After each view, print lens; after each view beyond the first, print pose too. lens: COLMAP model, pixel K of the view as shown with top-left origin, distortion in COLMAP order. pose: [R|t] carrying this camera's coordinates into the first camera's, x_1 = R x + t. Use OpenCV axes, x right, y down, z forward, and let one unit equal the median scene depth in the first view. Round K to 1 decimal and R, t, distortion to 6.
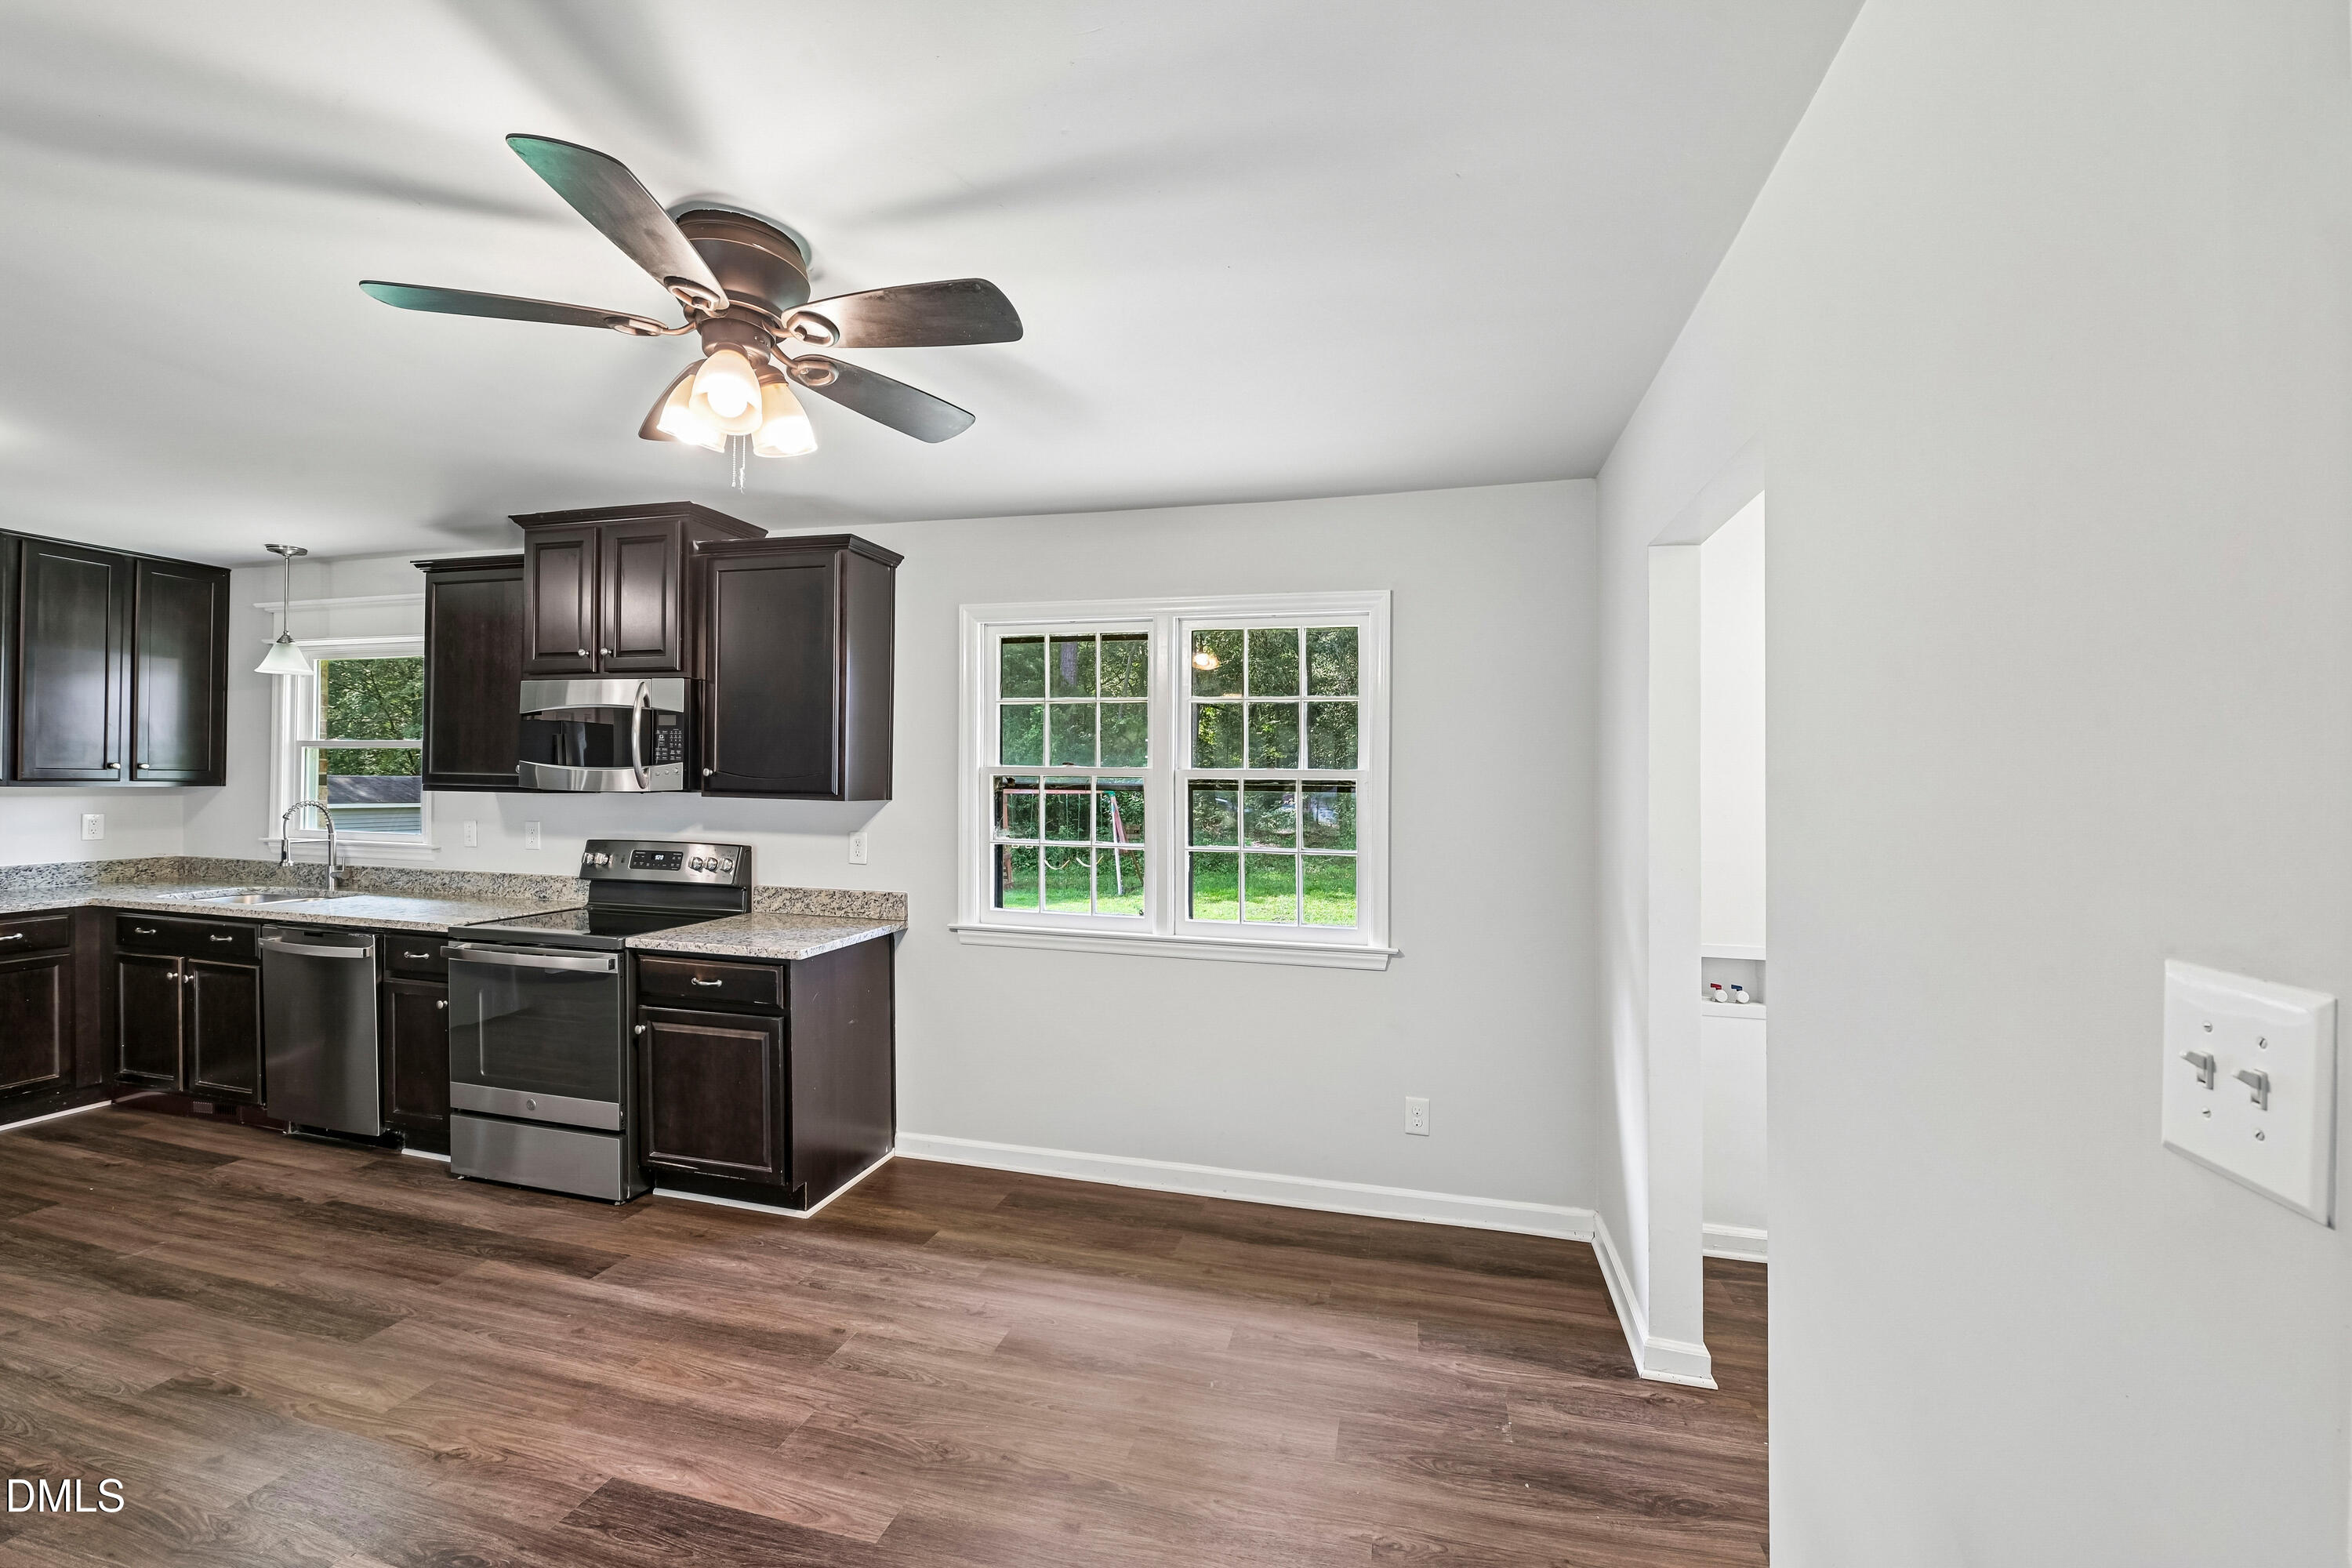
lens RADIAL K [[941.1, 0, 1172.4], [0, 941.1, 785.4], [0, 0, 1]] dist [-0.018484, -0.000431]
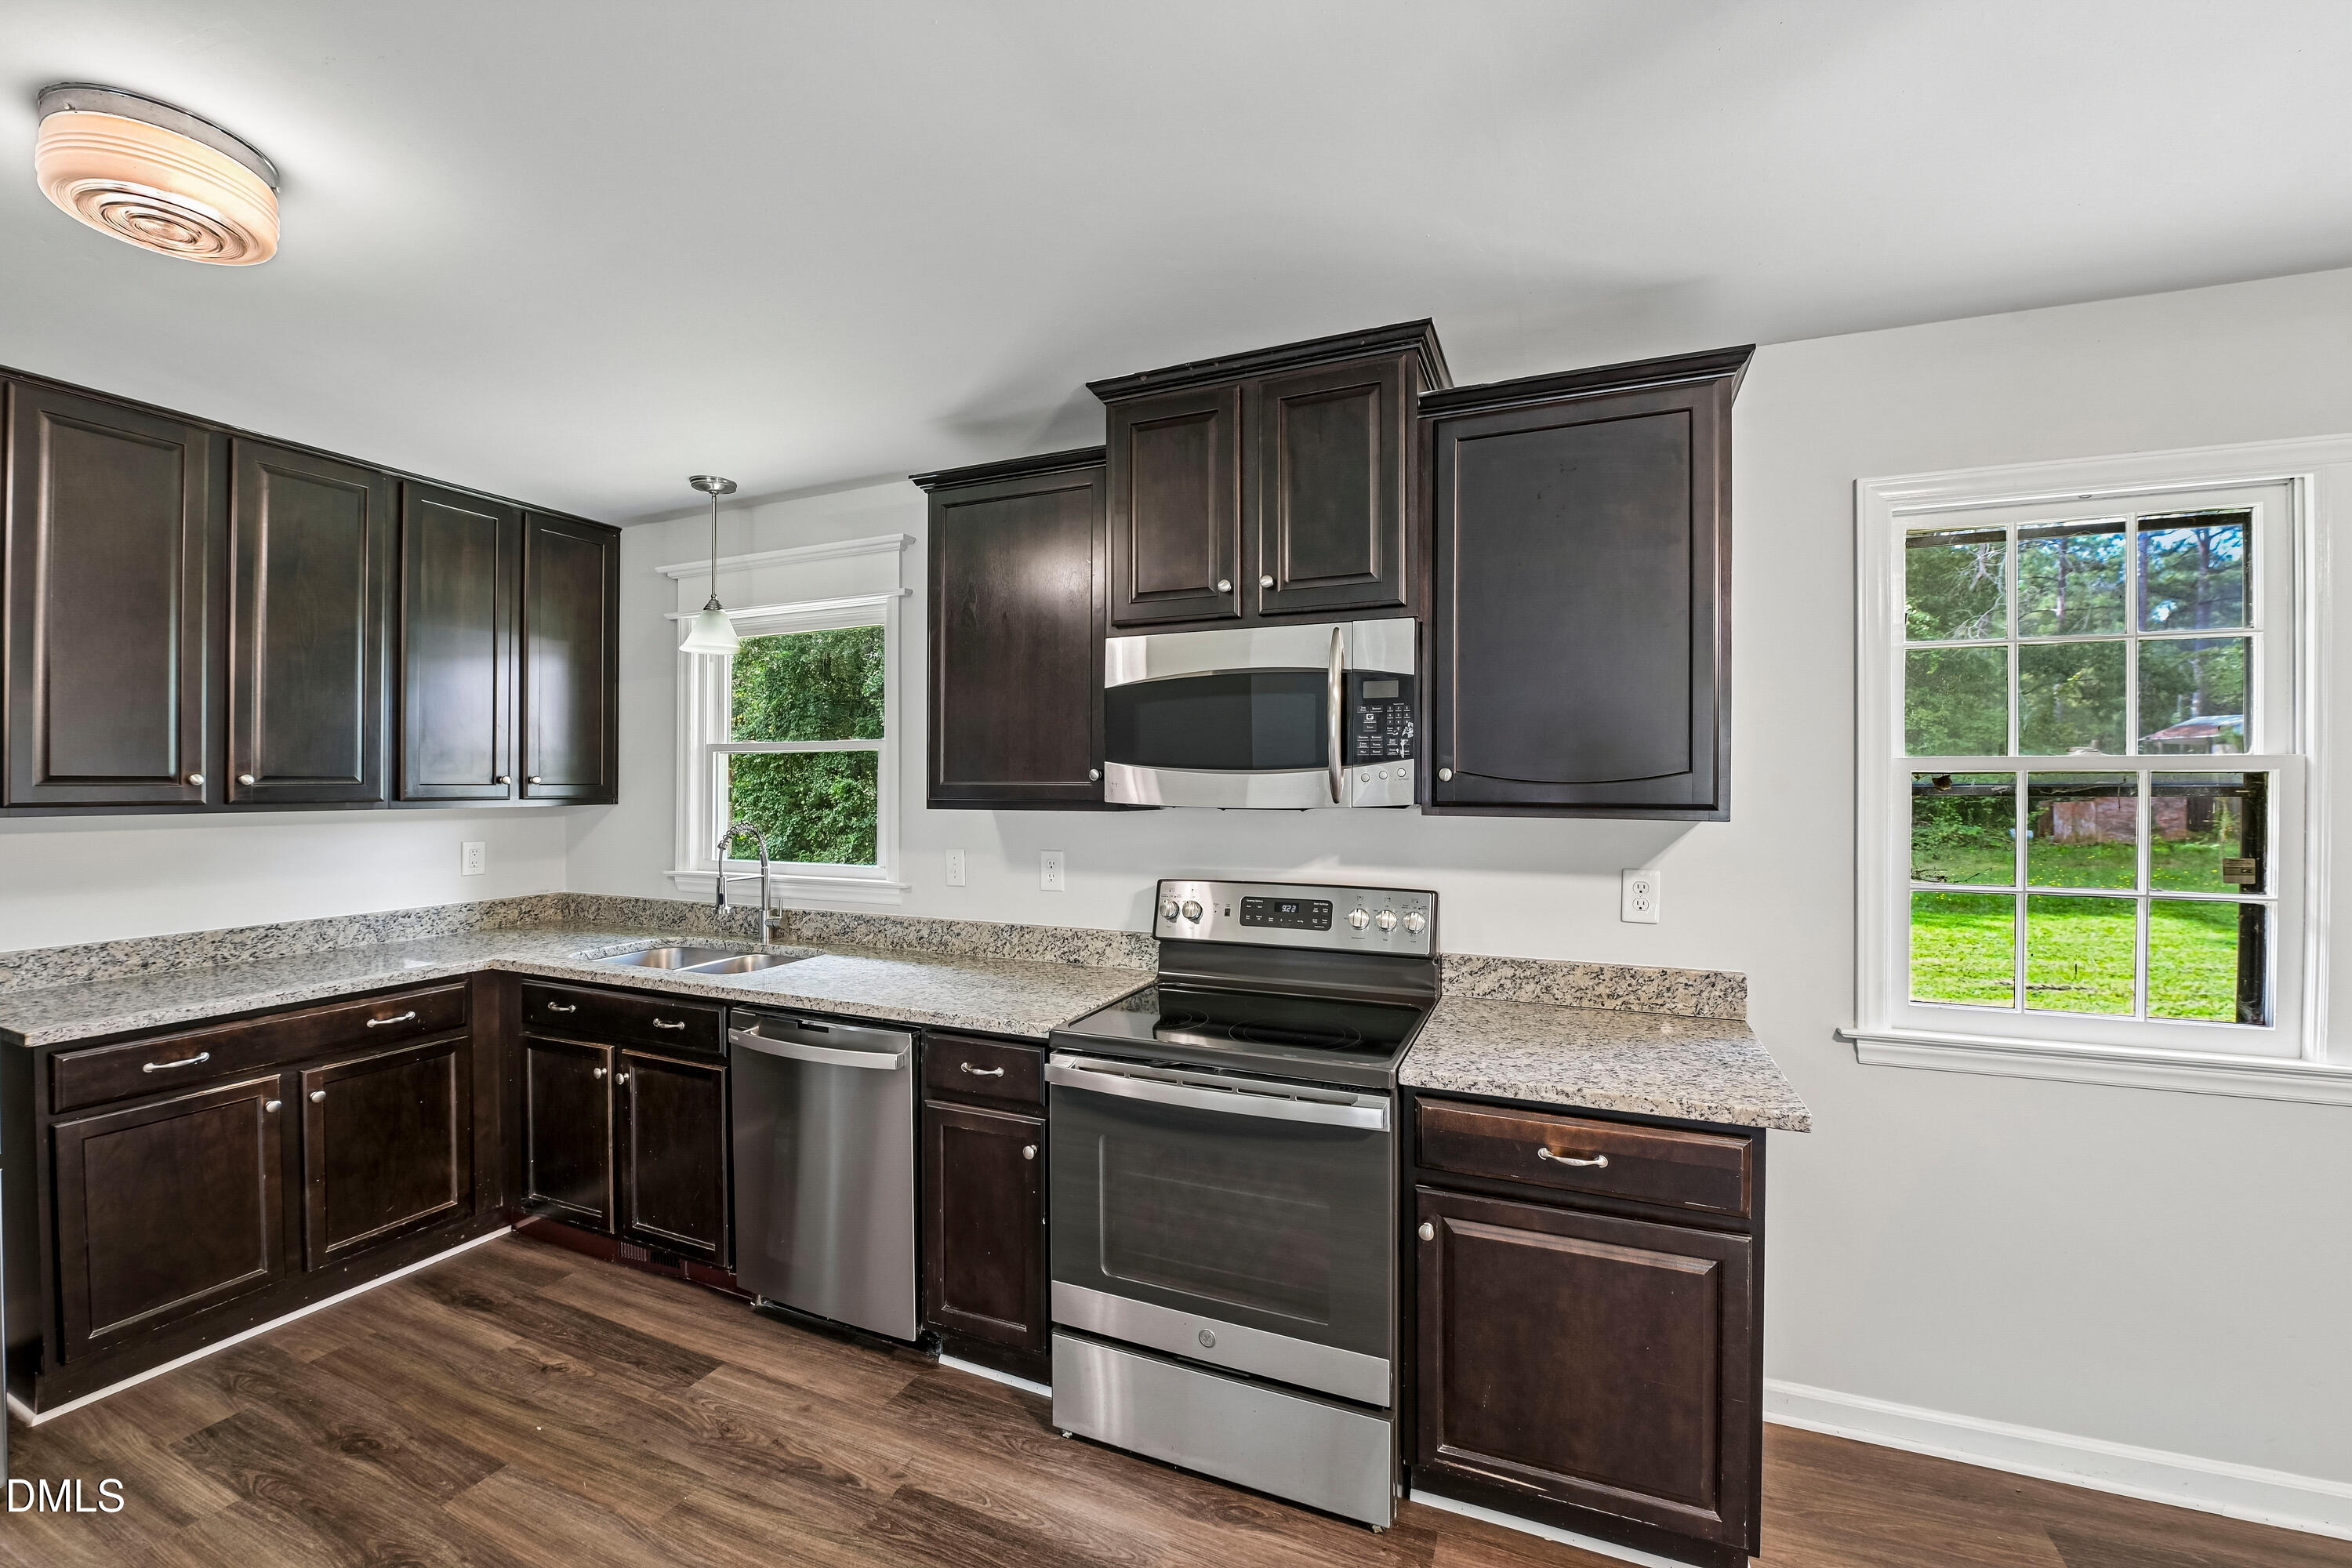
lens RADIAL K [[934.2, 0, 1184.7], [0, 934.2, 781.8], [0, 0, 1]] dist [-0.019233, -0.001343]
pose [[0.988873, -0.015303, -0.147974, -0.530768], [0.014569, 0.999876, -0.006041, -0.007861], [0.148048, 0.003818, 0.988973, 0.356795]]
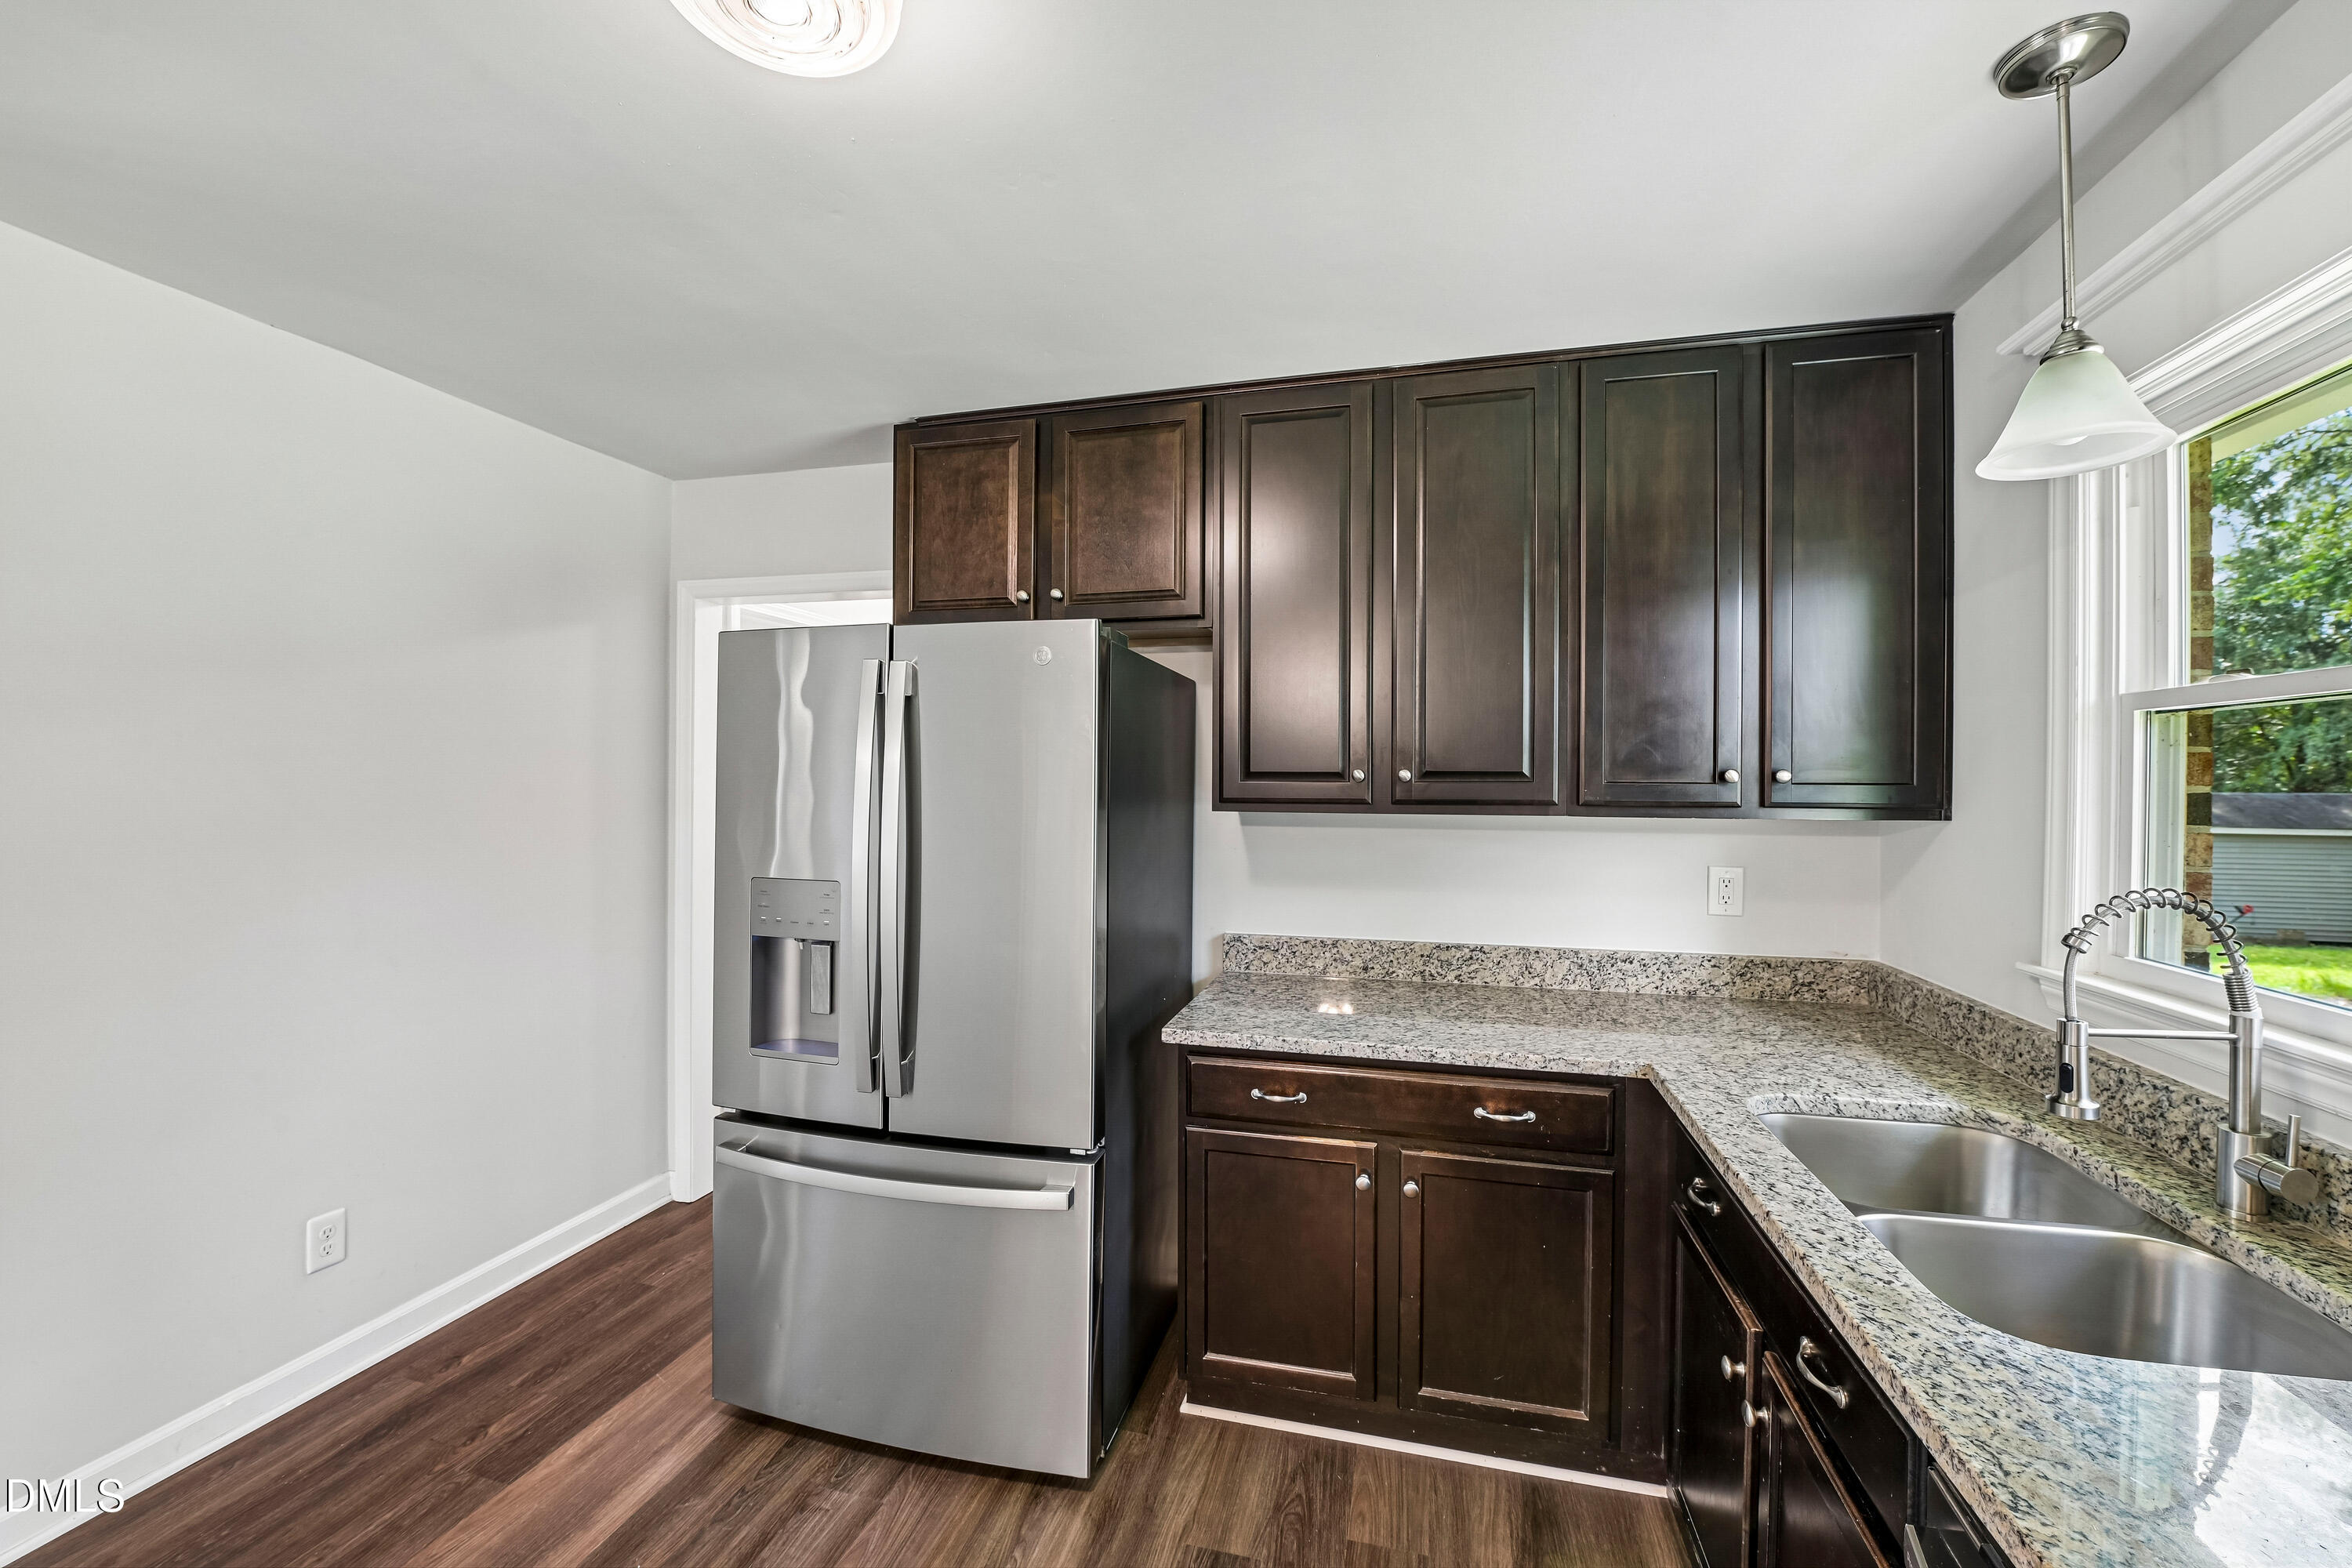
lens RADIAL K [[929.7, 0, 1176.0], [0, 929.7, 784.0], [0, 0, 1]] dist [-0.026200, -0.000538]
pose [[-0.001057, -0.012095, -0.999926, -0.738852], [-0.008997, 0.999887, -0.012085, -0.009489], [0.999959, 0.008983, -0.001166, 0.785638]]
